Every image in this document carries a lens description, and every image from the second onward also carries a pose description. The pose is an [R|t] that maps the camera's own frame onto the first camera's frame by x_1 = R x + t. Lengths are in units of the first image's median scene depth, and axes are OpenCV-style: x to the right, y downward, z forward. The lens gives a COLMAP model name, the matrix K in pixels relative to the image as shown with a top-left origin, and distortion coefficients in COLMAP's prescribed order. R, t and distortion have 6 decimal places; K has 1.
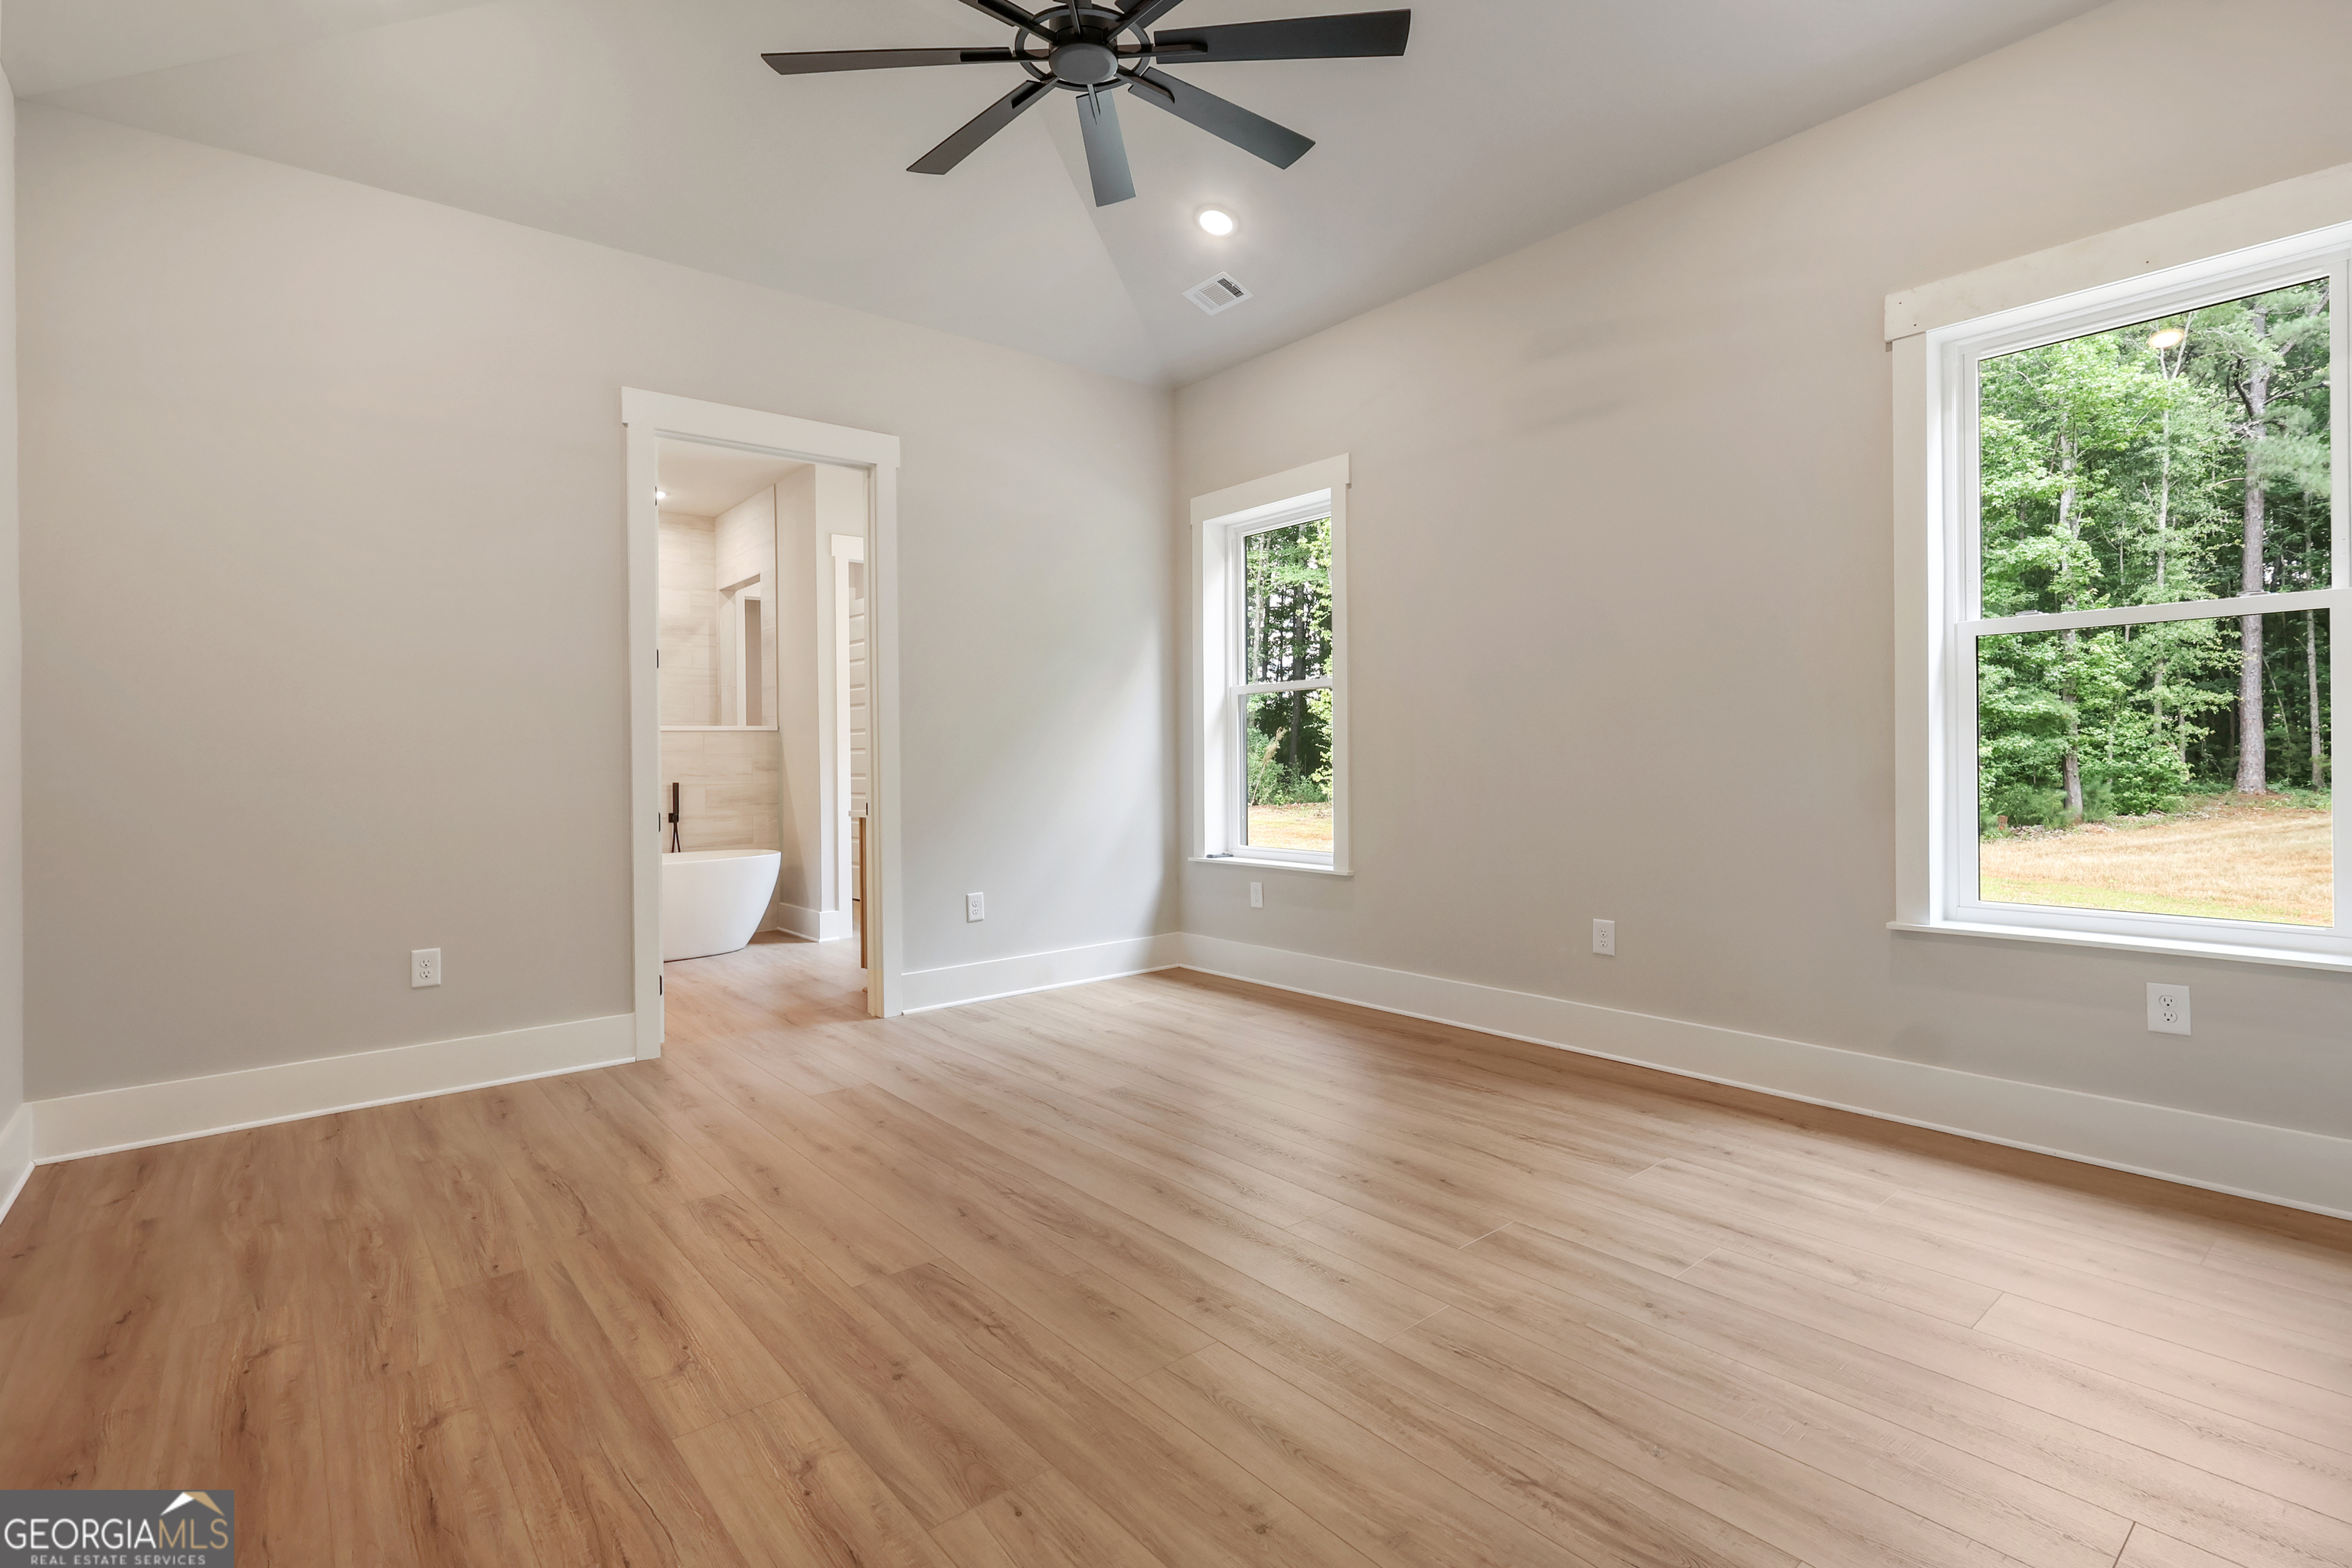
lens RADIAL K [[1107.2, 0, 1170.5], [0, 1107.2, 768.3], [0, 0, 1]] dist [0.002235, -0.000144]
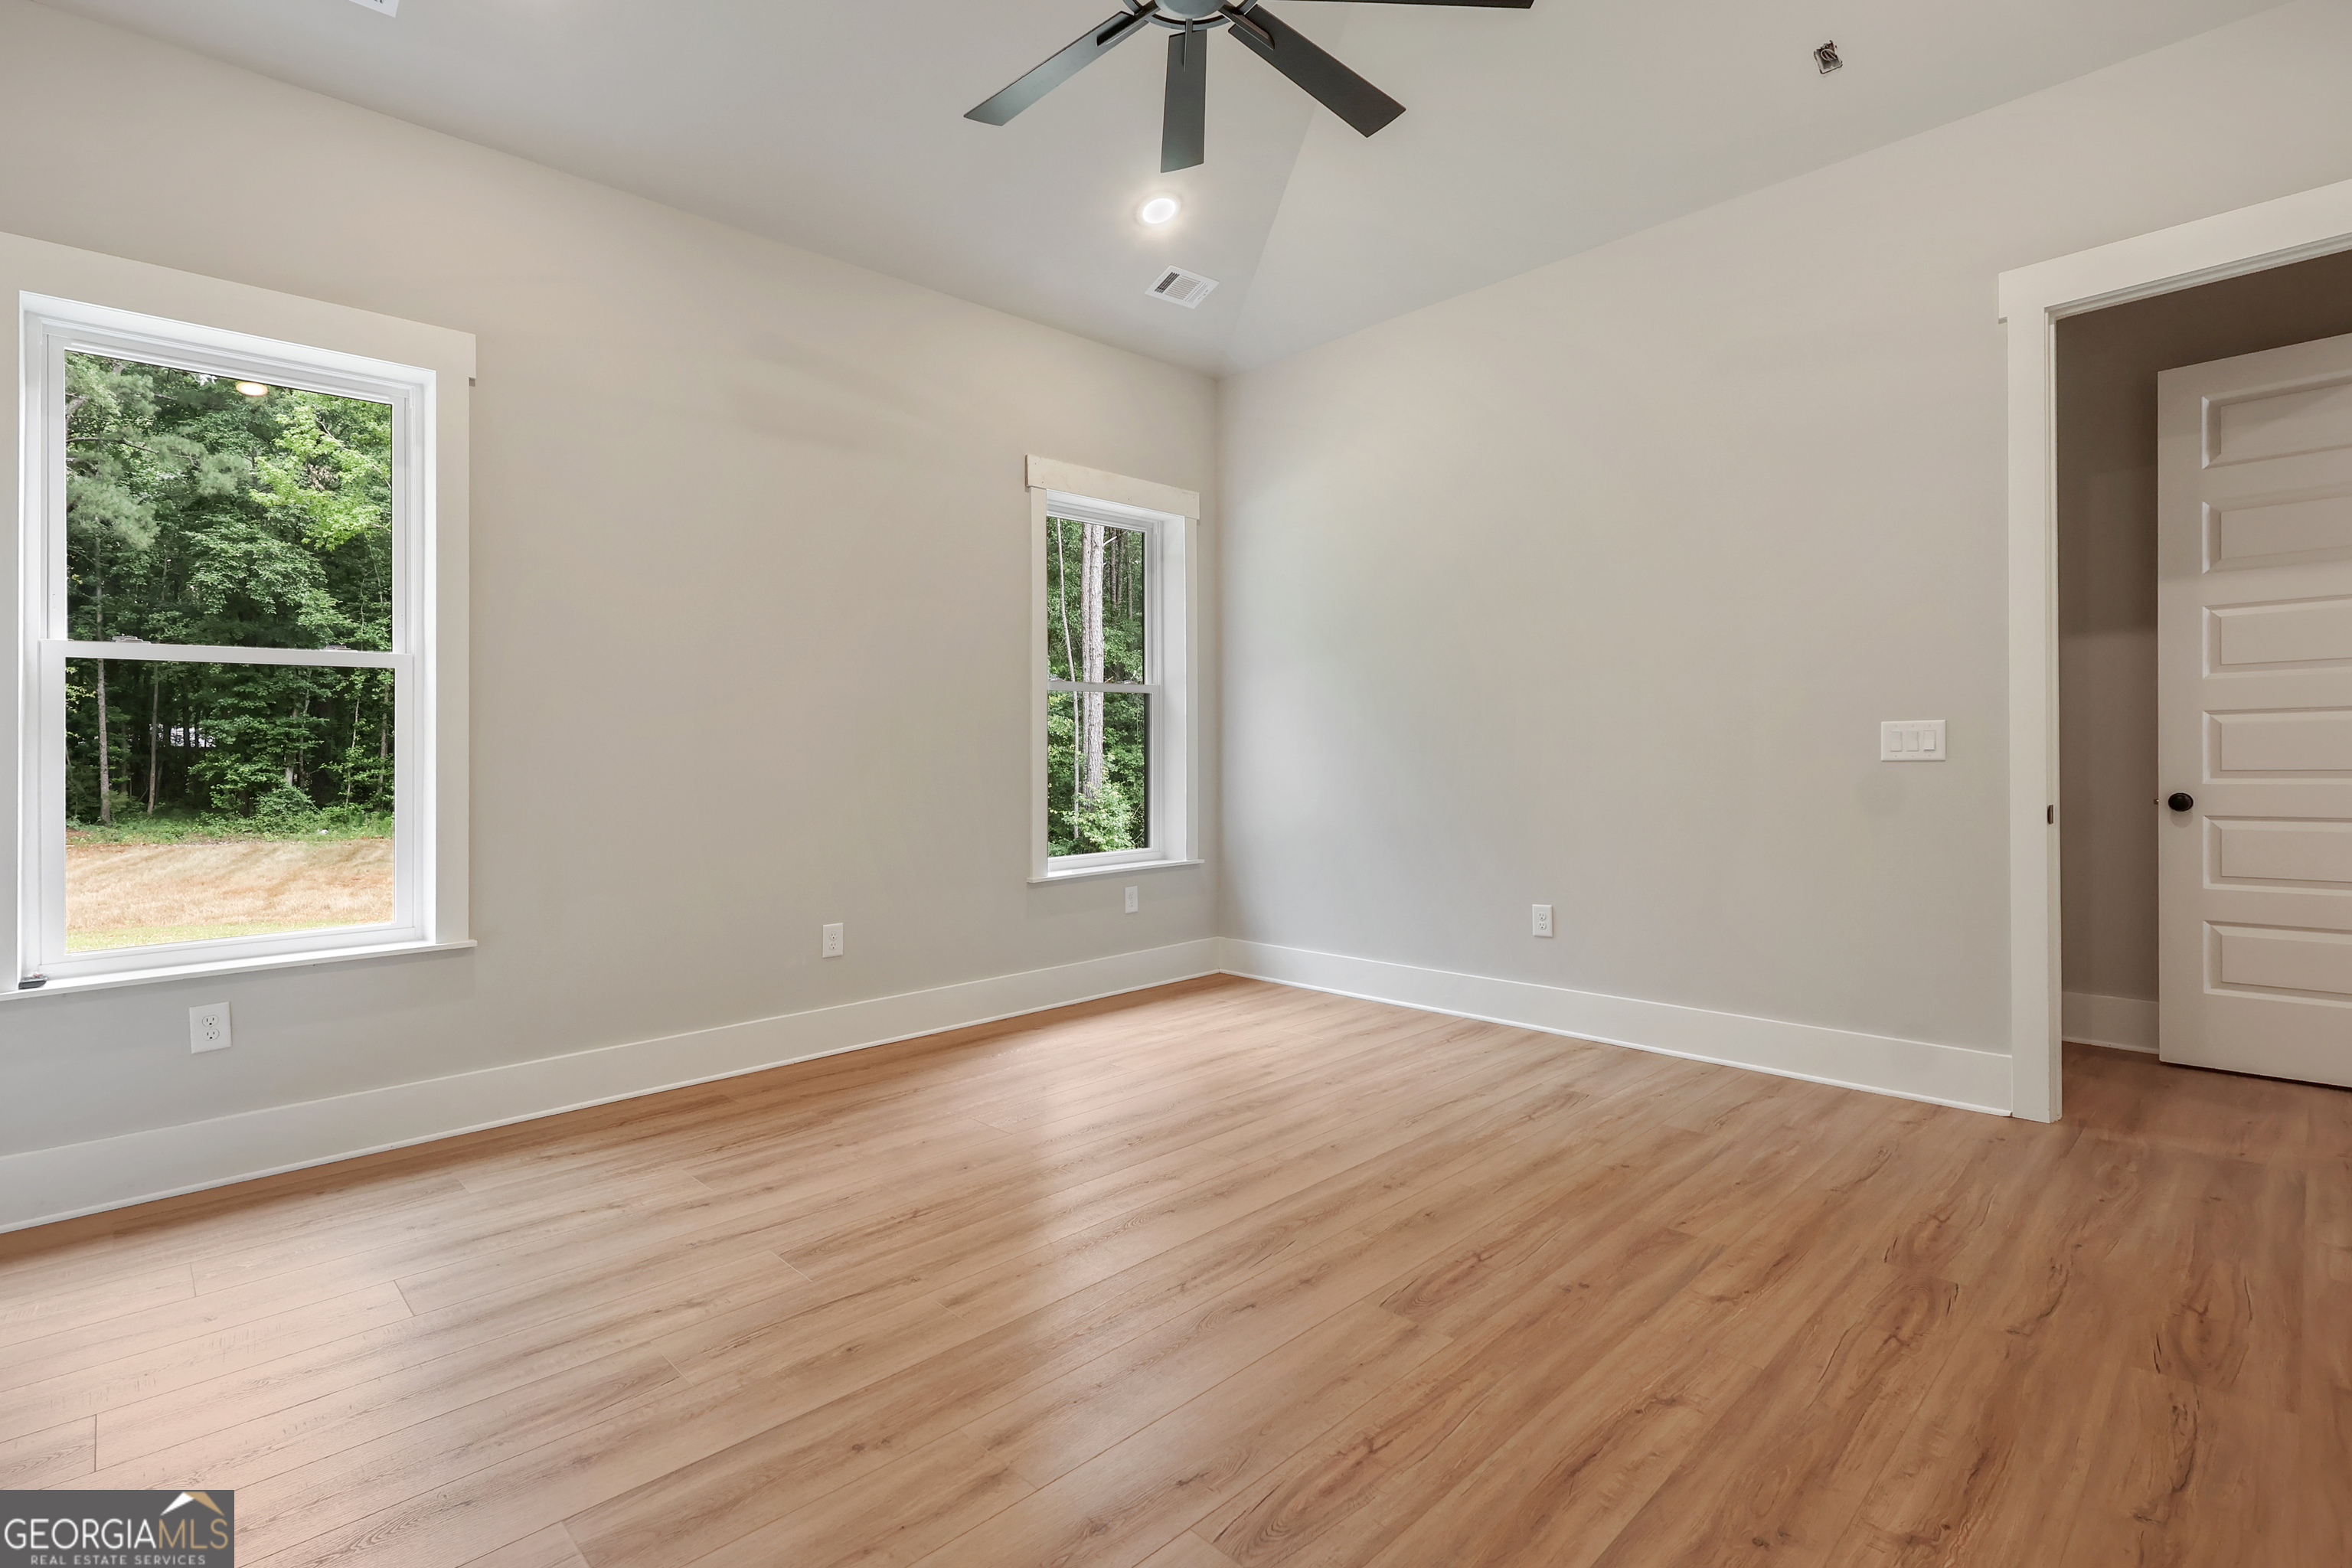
lens RADIAL K [[1107.2, 0, 1170.5], [0, 1107.2, 768.3], [0, 0, 1]] dist [0.002235, -0.000144]
pose [[-0.081782, 0.008072, 0.996618, -1.291882], [0.029366, 0.999553, -0.005686, 0.009124], [-0.996218, 0.028802, -0.081982, 1.433829]]
